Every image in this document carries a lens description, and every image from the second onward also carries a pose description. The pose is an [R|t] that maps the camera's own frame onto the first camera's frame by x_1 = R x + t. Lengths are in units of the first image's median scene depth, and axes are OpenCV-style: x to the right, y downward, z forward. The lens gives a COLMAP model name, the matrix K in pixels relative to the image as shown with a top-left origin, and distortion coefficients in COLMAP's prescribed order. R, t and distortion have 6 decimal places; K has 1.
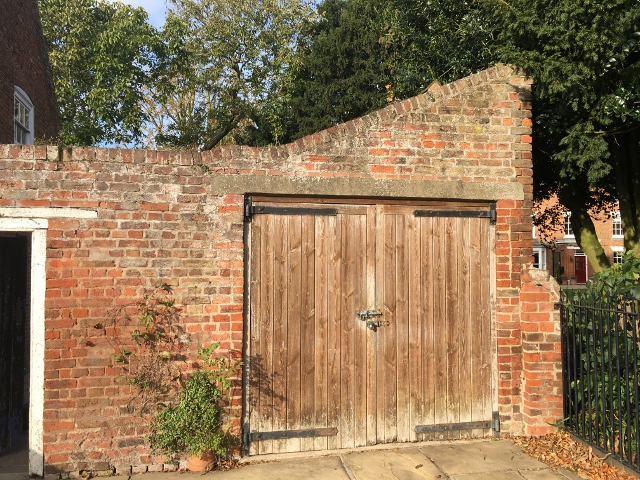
lens RADIAL K [[540.1, 0, 317.1], [0, 540.1, 239.3], [0, 0, 1]] dist [0.089184, -0.120684]
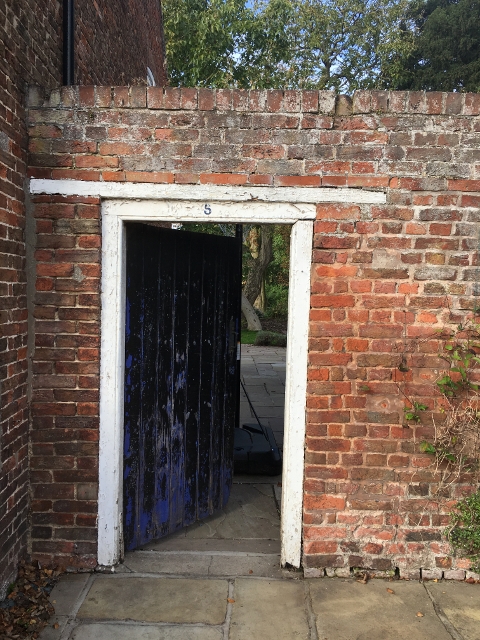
lens RADIAL K [[540.1, 0, 239.1], [0, 540.1, 318.4], [0, 0, 1]] dist [0.089184, -0.120684]
pose [[0.977274, 0.040286, -0.208115, -0.387676], [-0.018663, 0.994314, 0.104840, 0.029518], [0.211155, -0.098574, 0.972469, 0.280129]]
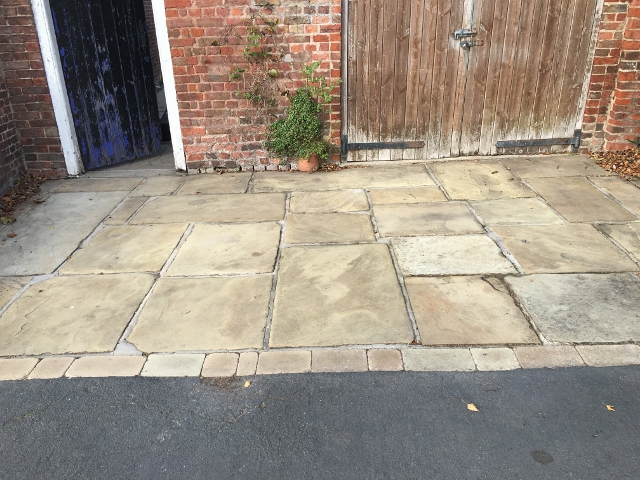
lens RADIAL K [[540.1, 0, 317.1], [0, 540.1, 239.3], [0, 0, 1]] dist [0.089184, -0.120684]
pose [[0.987052, 0.046227, -0.153592, -0.000309], [0.026733, 0.896767, 0.441696, 0.023664], [0.158155, -0.440083, 0.883920, -0.118509]]
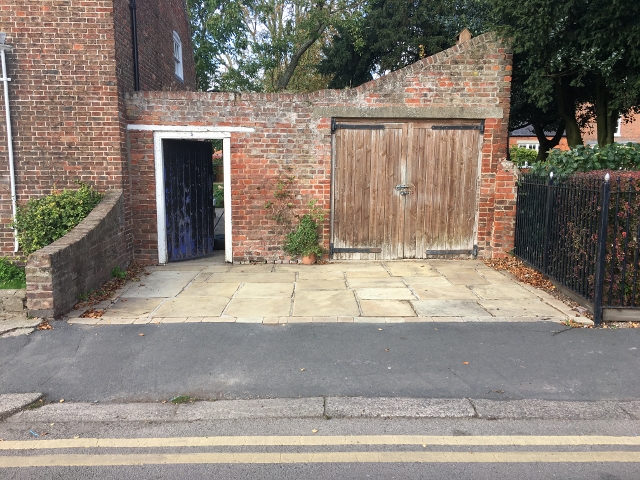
lens RADIAL K [[533.6, 0, 316.8], [0, 533.6, 240.5], [0, 0, 1]] dist [0.083049, -0.104501]
pose [[0.988173, 0.030523, -0.150276, 0.089808], [-0.001811, 0.982245, 0.187593, -0.015965], [0.153334, -0.185102, 0.970683, -0.748015]]
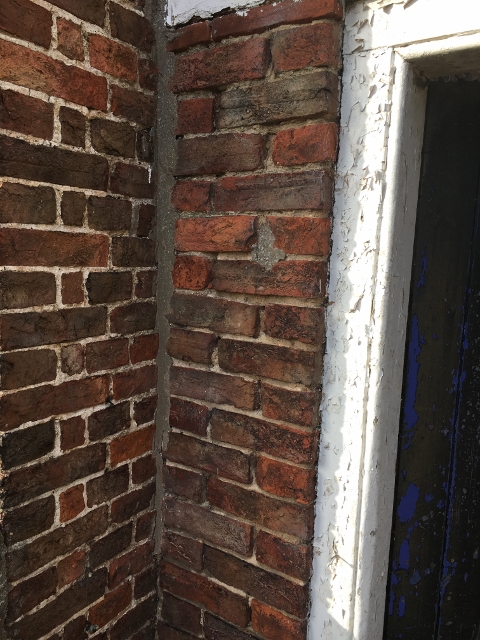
lens RADIAL K [[543.0, 0, 240.0], [0, 543.0, 320.0], [0, 0, 1]] dist [0.079301, -0.097154]
pose [[0.680360, 0.125342, -0.722080, -0.541592], [-0.010490, 0.986831, 0.161414, 0.041392], [0.732803, -0.102245, 0.672716, 0.679561]]
